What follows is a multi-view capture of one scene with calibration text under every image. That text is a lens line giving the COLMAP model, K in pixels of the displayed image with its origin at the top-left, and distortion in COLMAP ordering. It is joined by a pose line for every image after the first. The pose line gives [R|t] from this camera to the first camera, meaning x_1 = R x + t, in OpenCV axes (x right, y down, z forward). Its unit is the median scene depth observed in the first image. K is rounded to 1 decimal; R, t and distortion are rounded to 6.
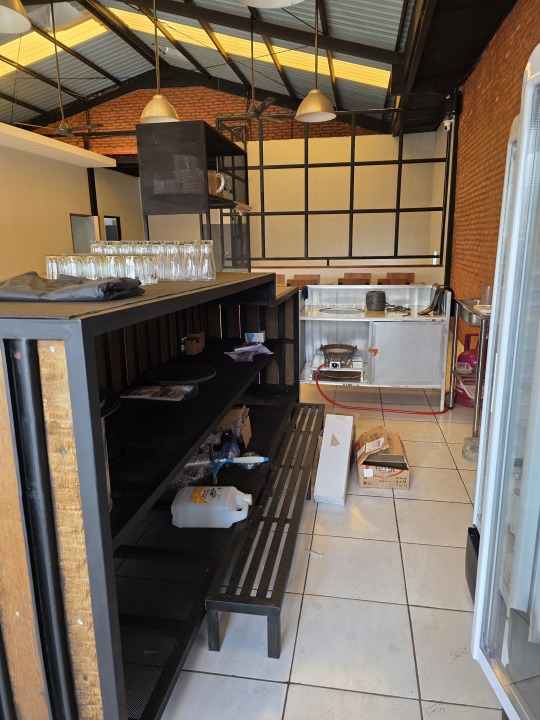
lens RADIAL K [[483.7, 0, 273.3], [0, 483.7, 357.0], [0, 0, 1]] dist [0.060682, -0.048197]
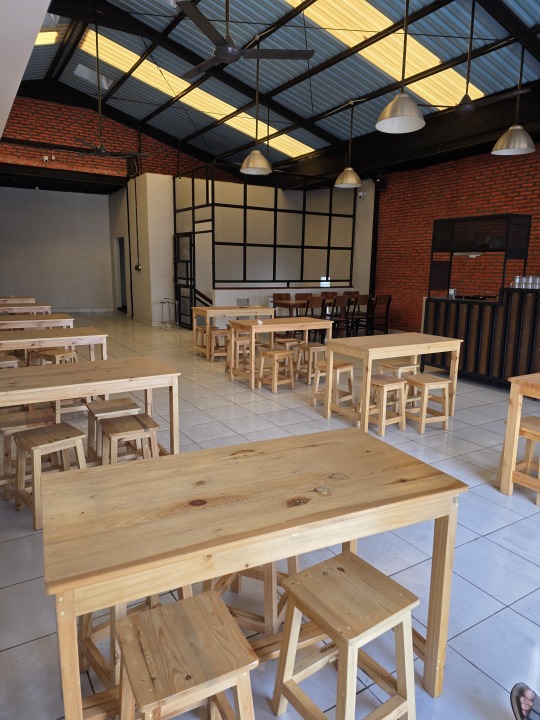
lens RADIAL K [[483.7, 0, 266.4], [0, 483.7, 357.7], [0, 0, 1]] dist [0.060682, -0.048197]
pose [[0.747764, -0.095838, 0.657011, -0.746946], [0.128701, 0.991682, -0.001822, -0.005293], [-0.651371, 0.085920, 0.753879, 0.072322]]
